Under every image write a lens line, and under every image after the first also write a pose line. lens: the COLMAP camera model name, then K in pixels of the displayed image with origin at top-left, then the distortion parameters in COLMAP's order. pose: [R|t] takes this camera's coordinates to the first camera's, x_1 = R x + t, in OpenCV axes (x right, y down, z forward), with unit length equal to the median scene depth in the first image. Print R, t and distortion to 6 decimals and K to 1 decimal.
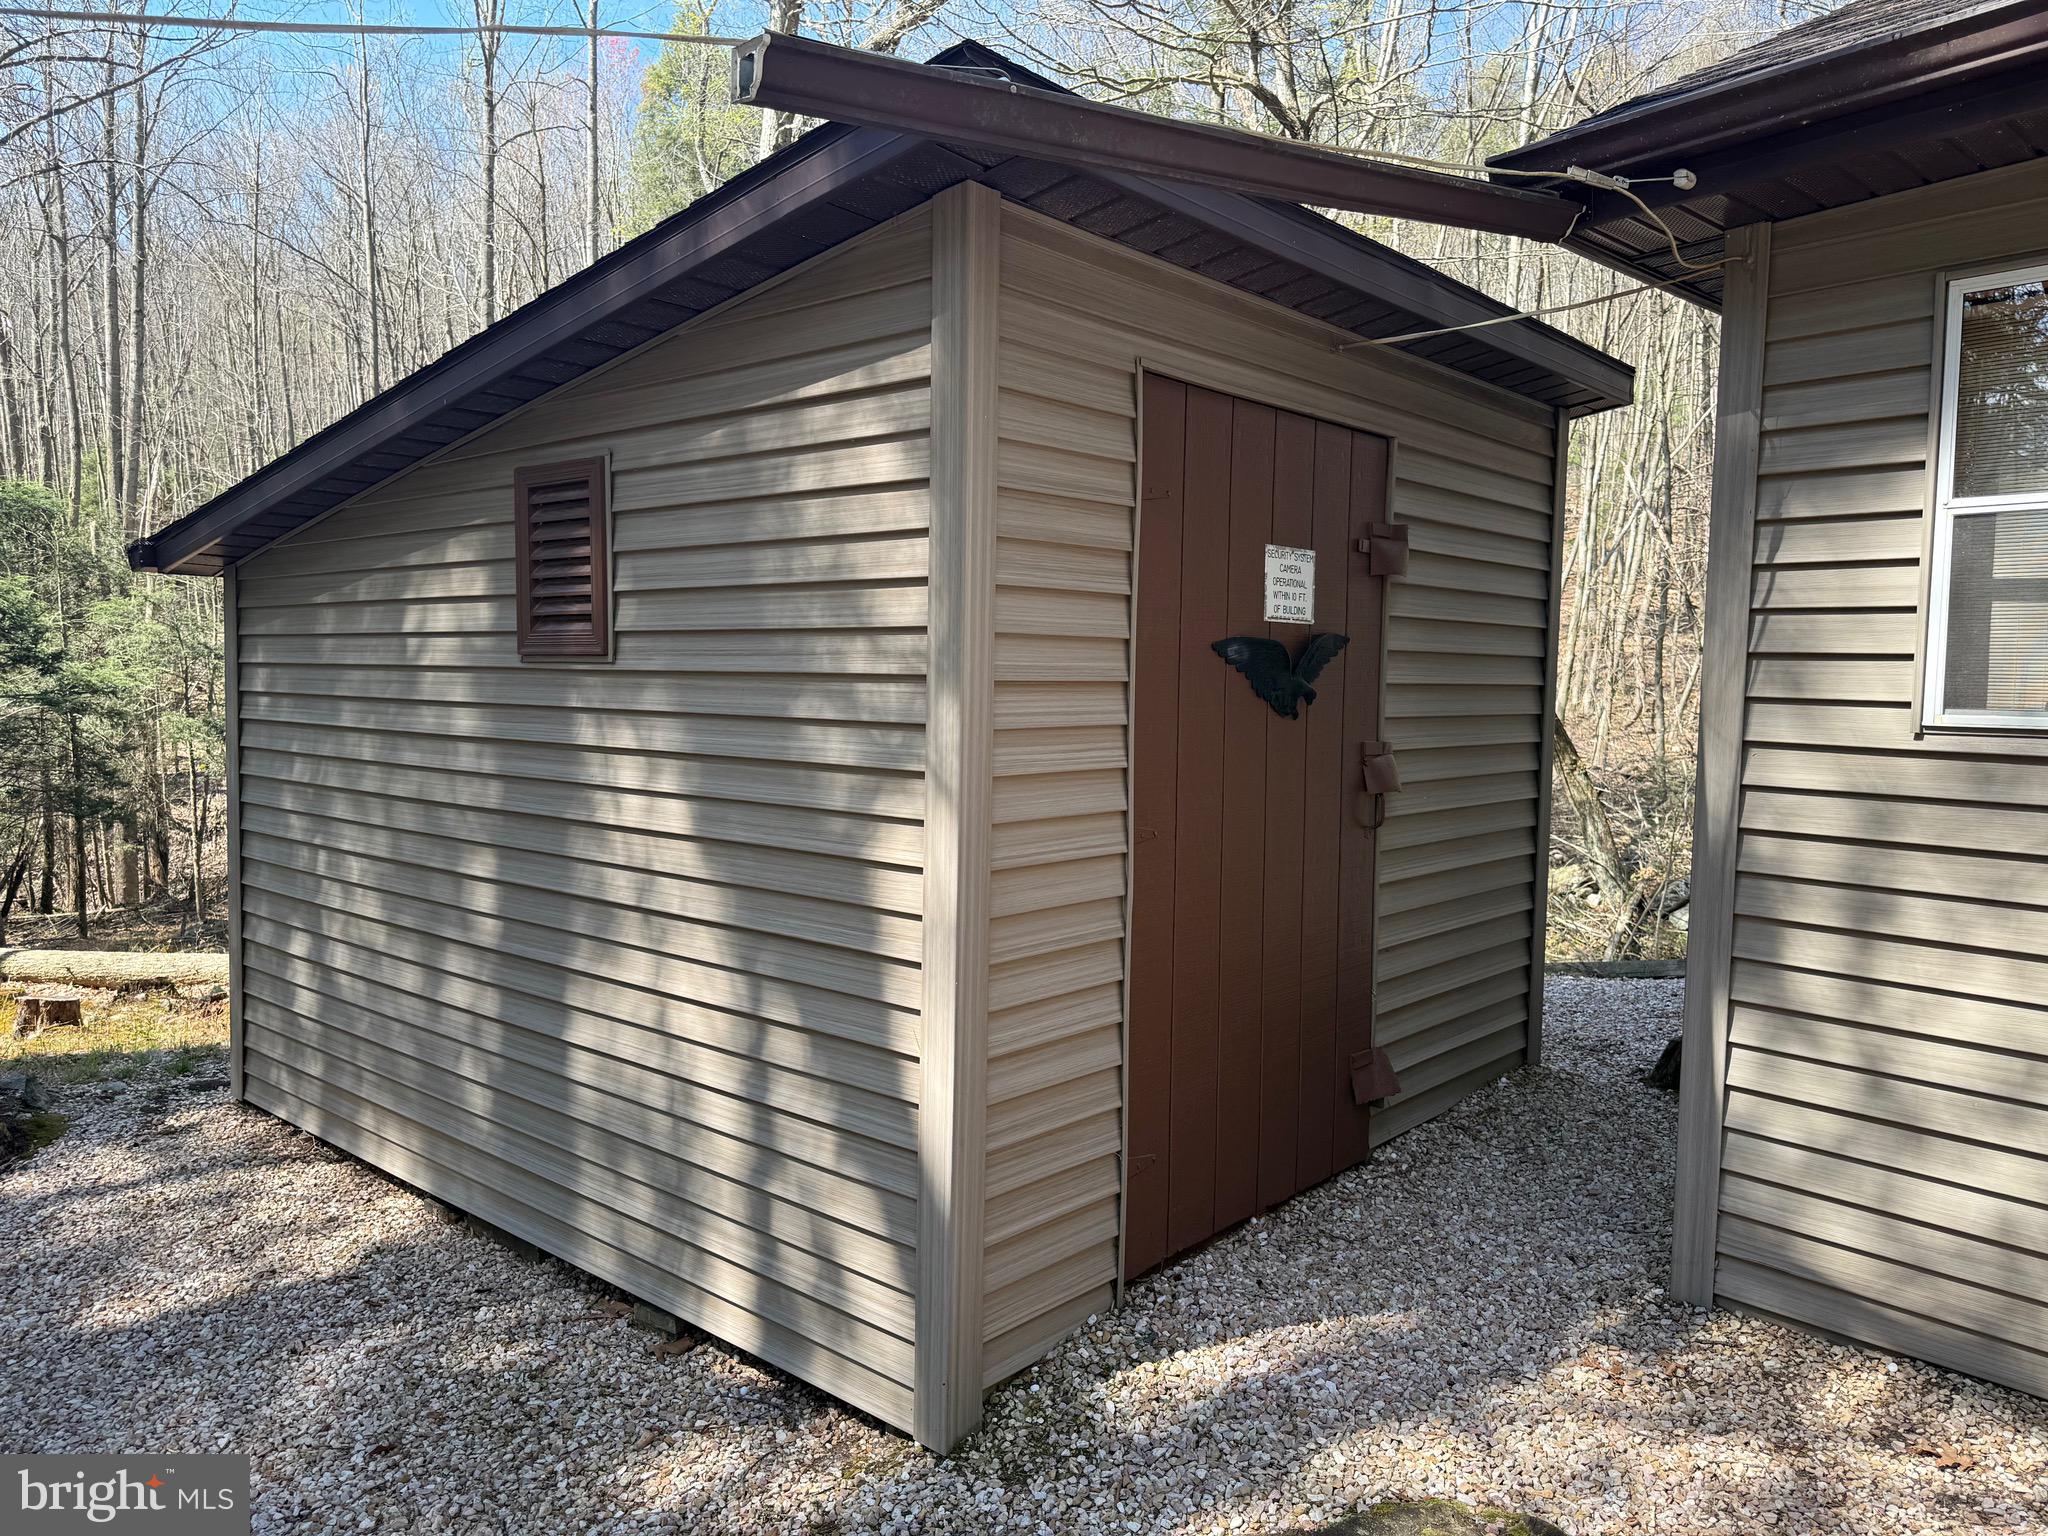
lens RADIAL K [[1469.5, 0, 1024.0], [0, 1469.5, 768.0], [0, 0, 1]] dist [0.113369, -0.117380]
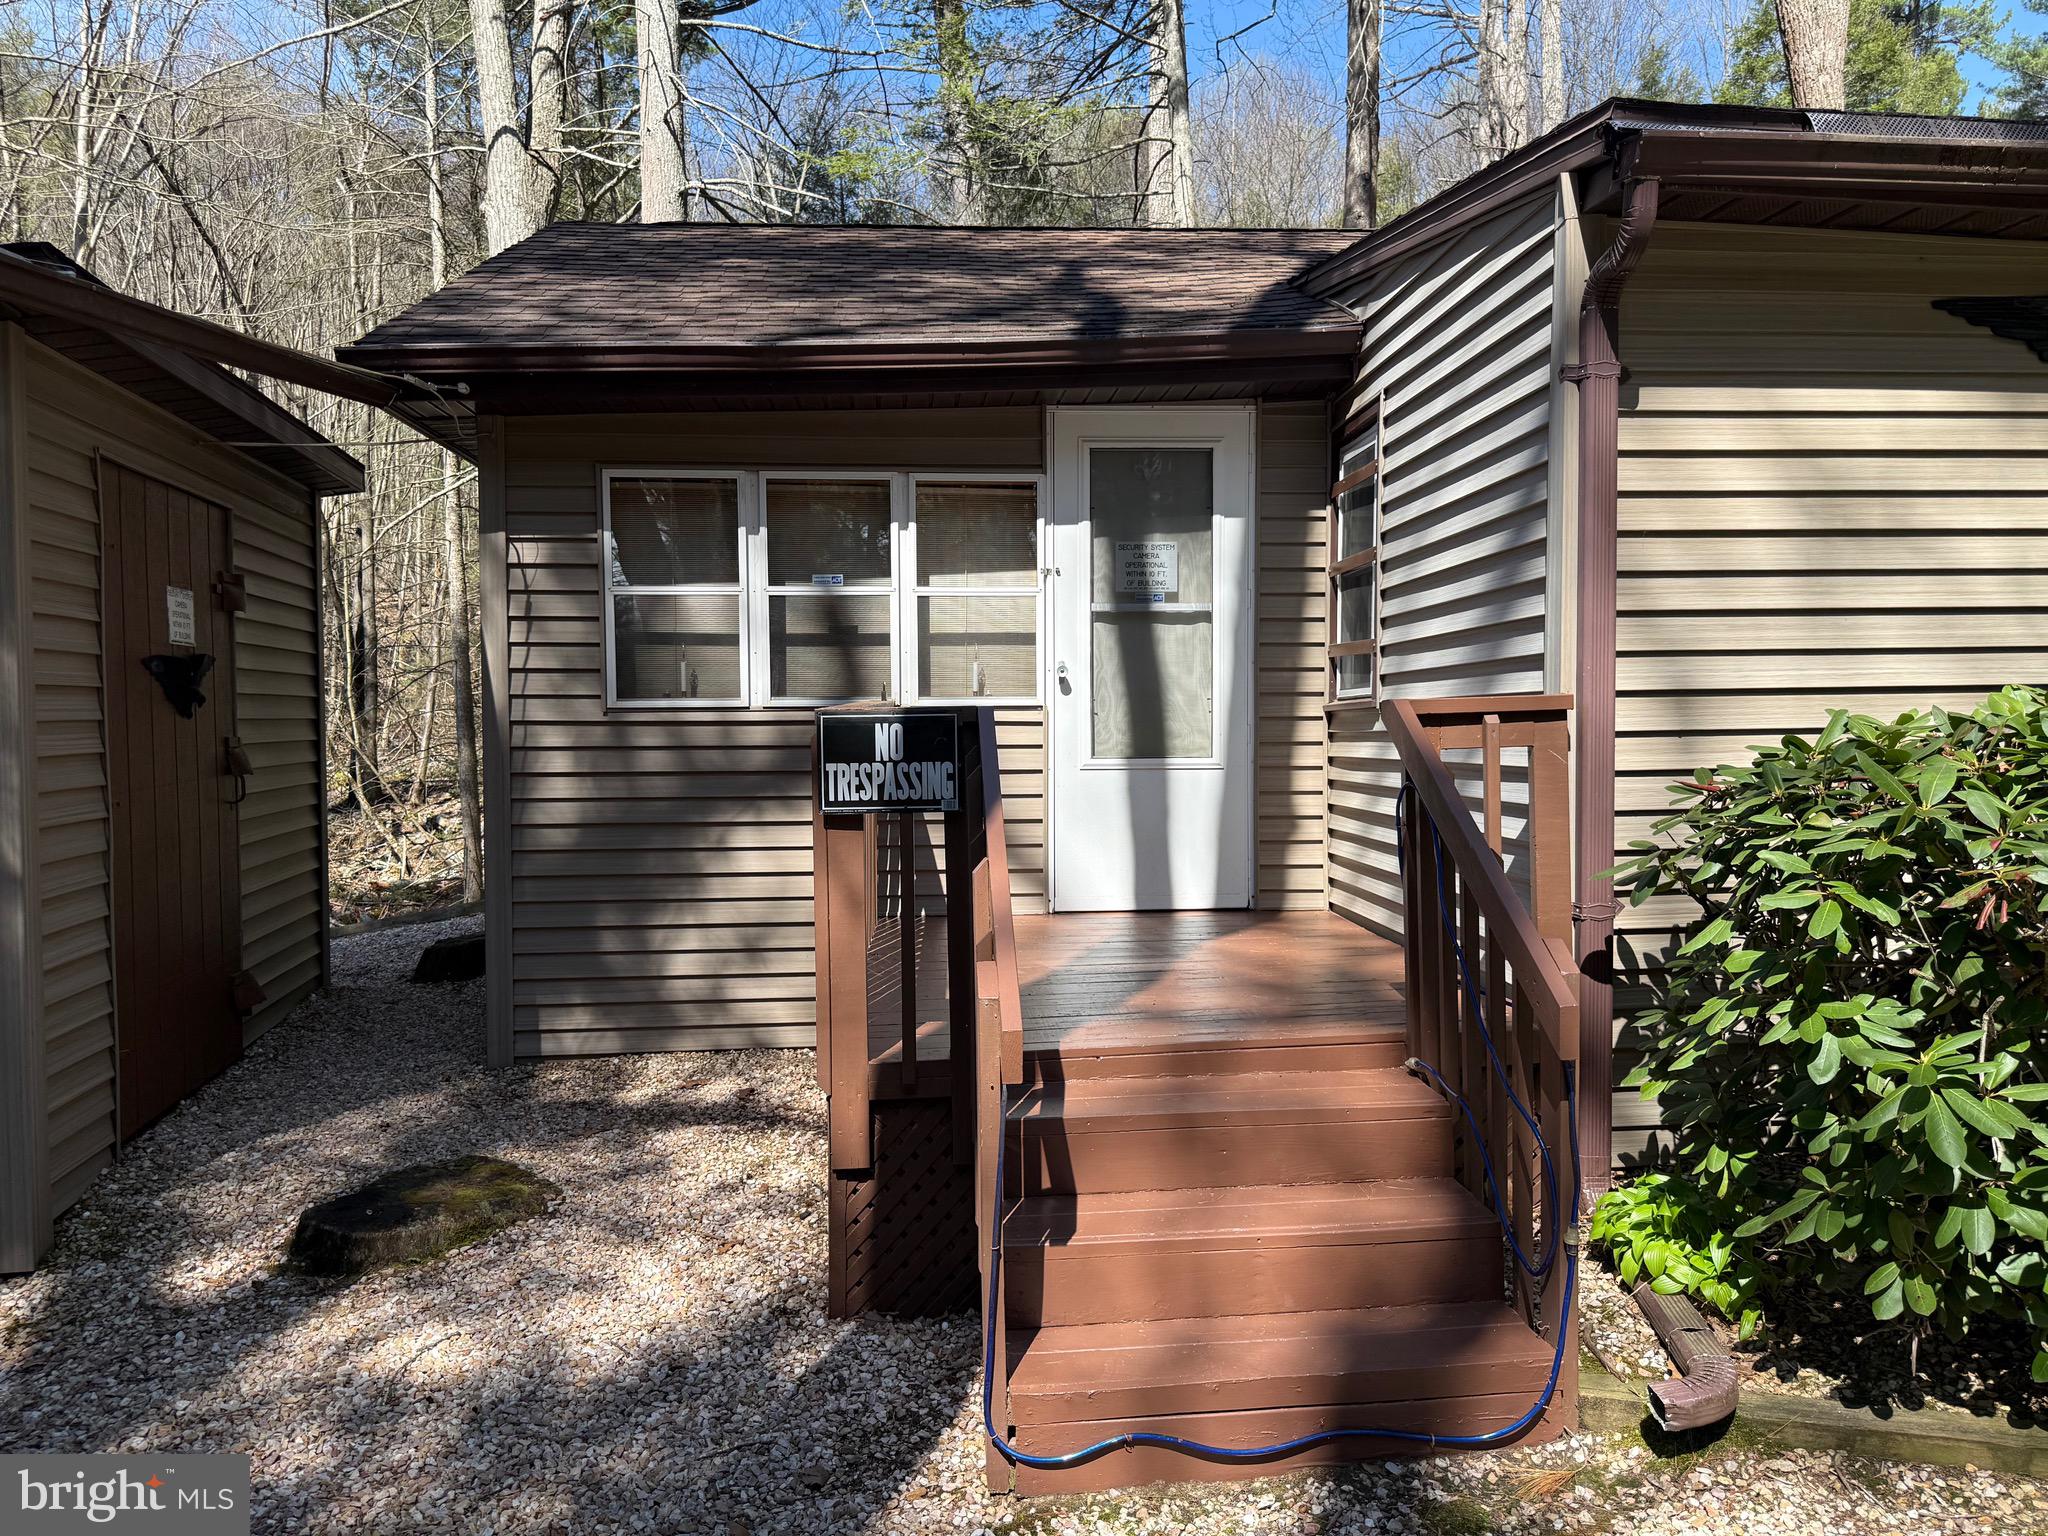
lens RADIAL K [[1407.0, 0, 1024.0], [0, 1407.0, 768.0], [0, 0, 1]] dist [0.107820, -0.150028]
pose [[0.614315, -0.053117, 0.787271, -0.424878], [0.066872, 0.997647, 0.015130, 0.048024], [-0.786222, 0.043352, 0.616421, -0.429270]]
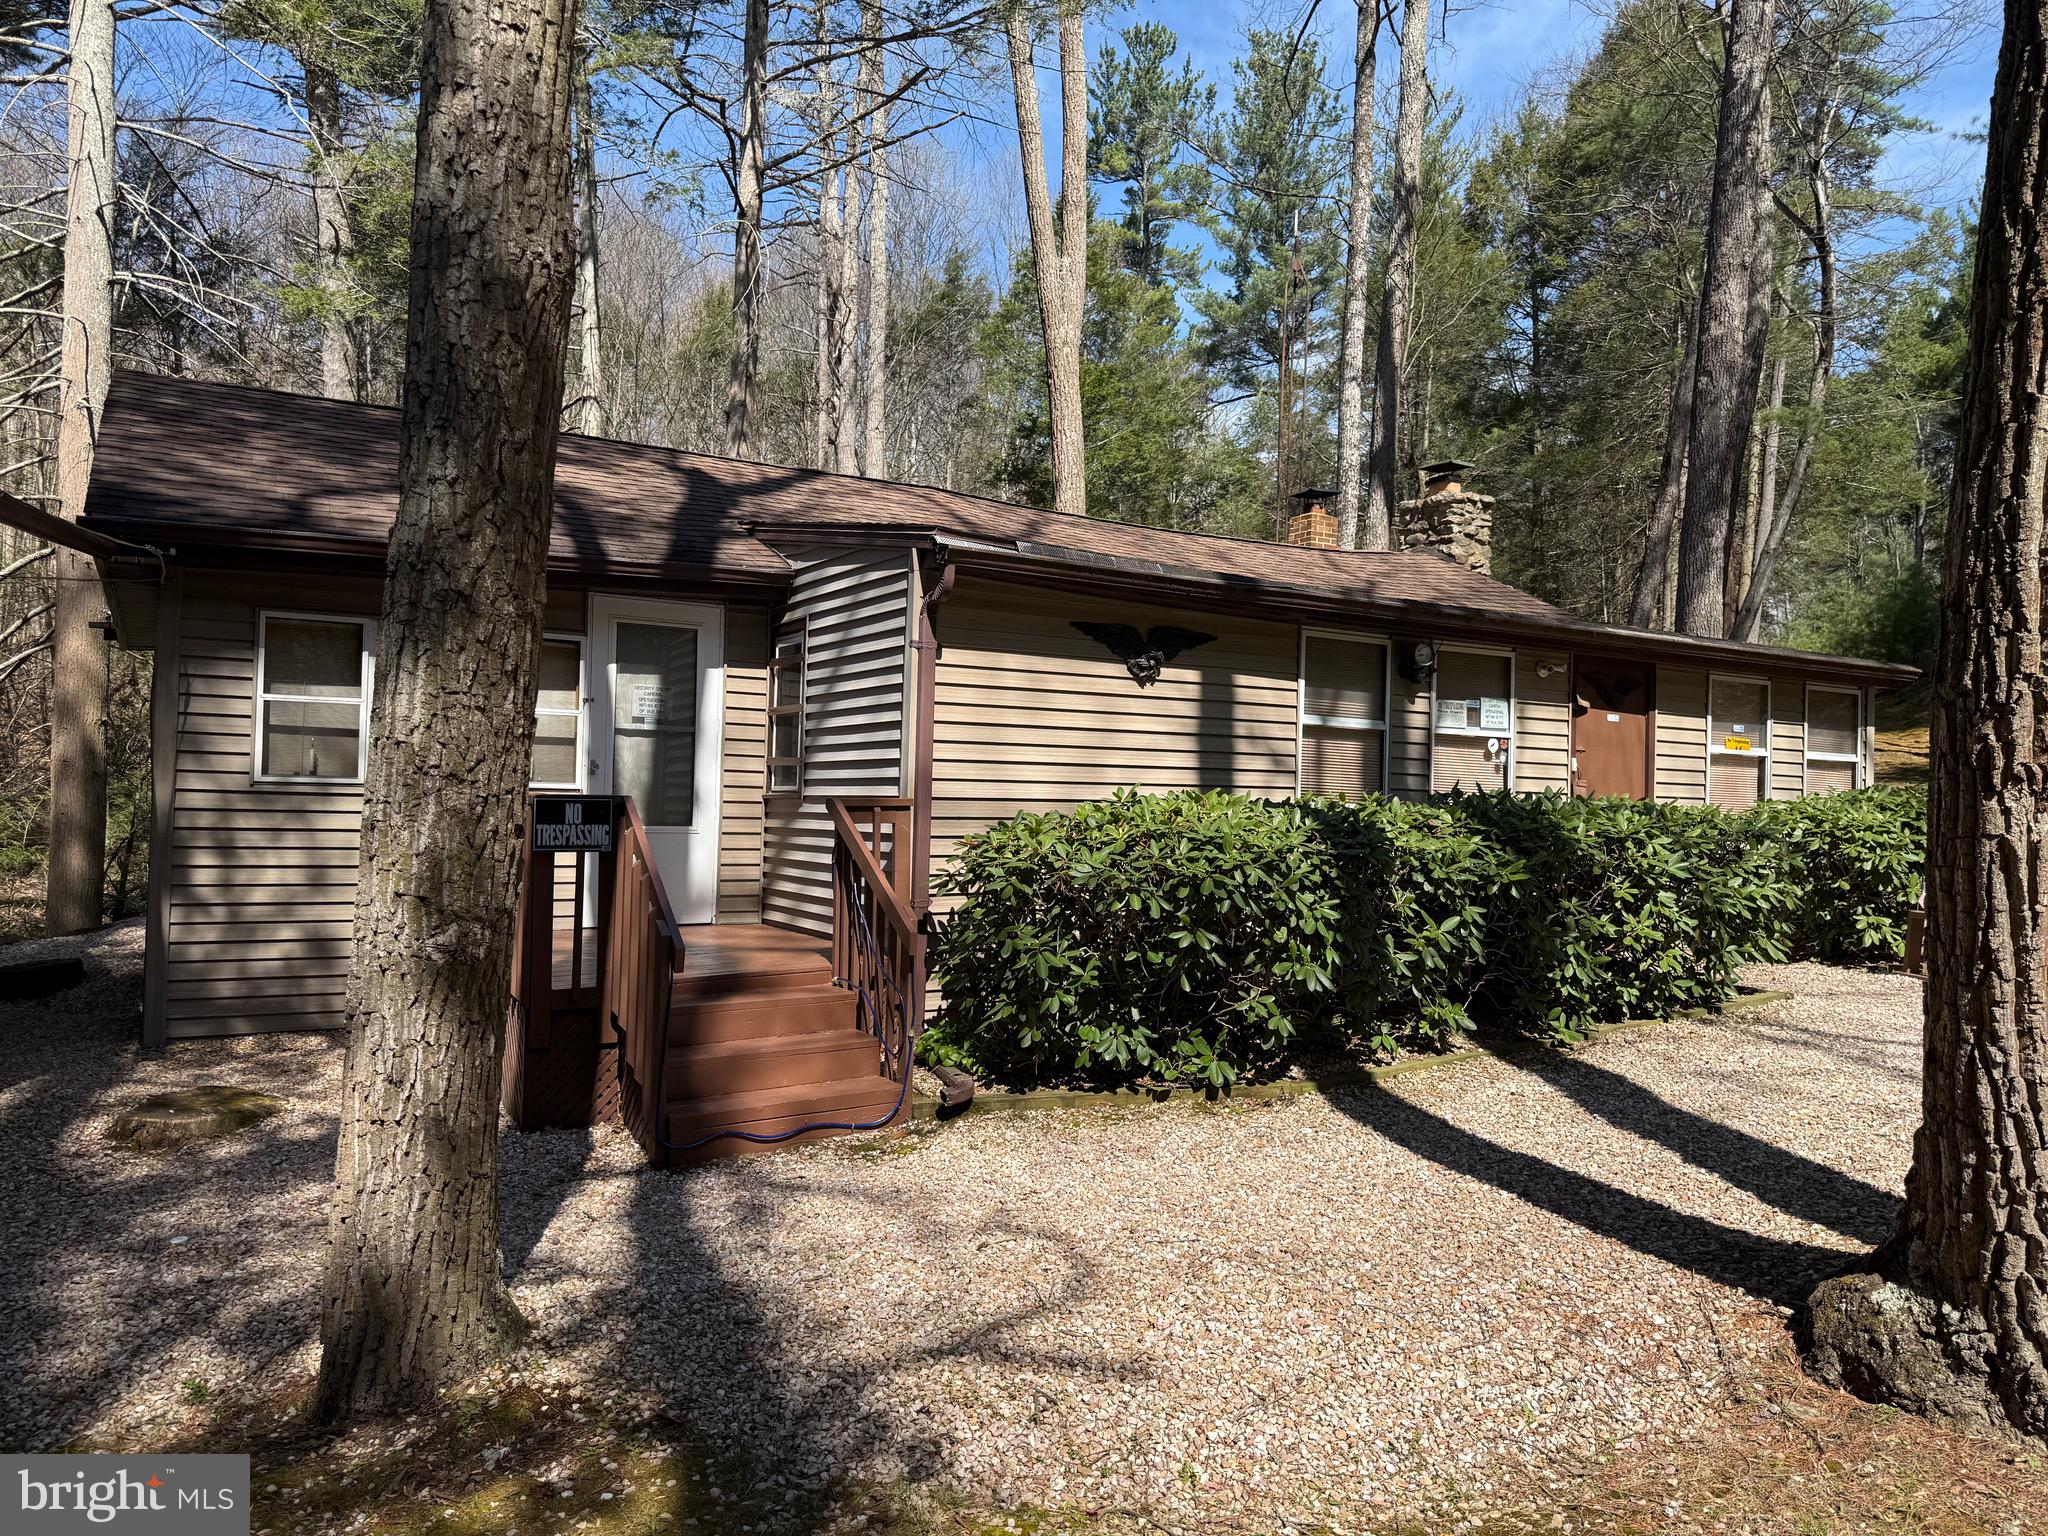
lens RADIAL K [[1407.0, 0, 1024.0], [0, 1407.0, 768.0], [0, 0, 1]] dist [0.107820, -0.150028]
pose [[0.185737, 0.005402, 0.982585, -1.408402], [0.035081, 0.999311, -0.012125, 0.023229], [-0.981973, 0.036722, 0.185419, -0.663924]]
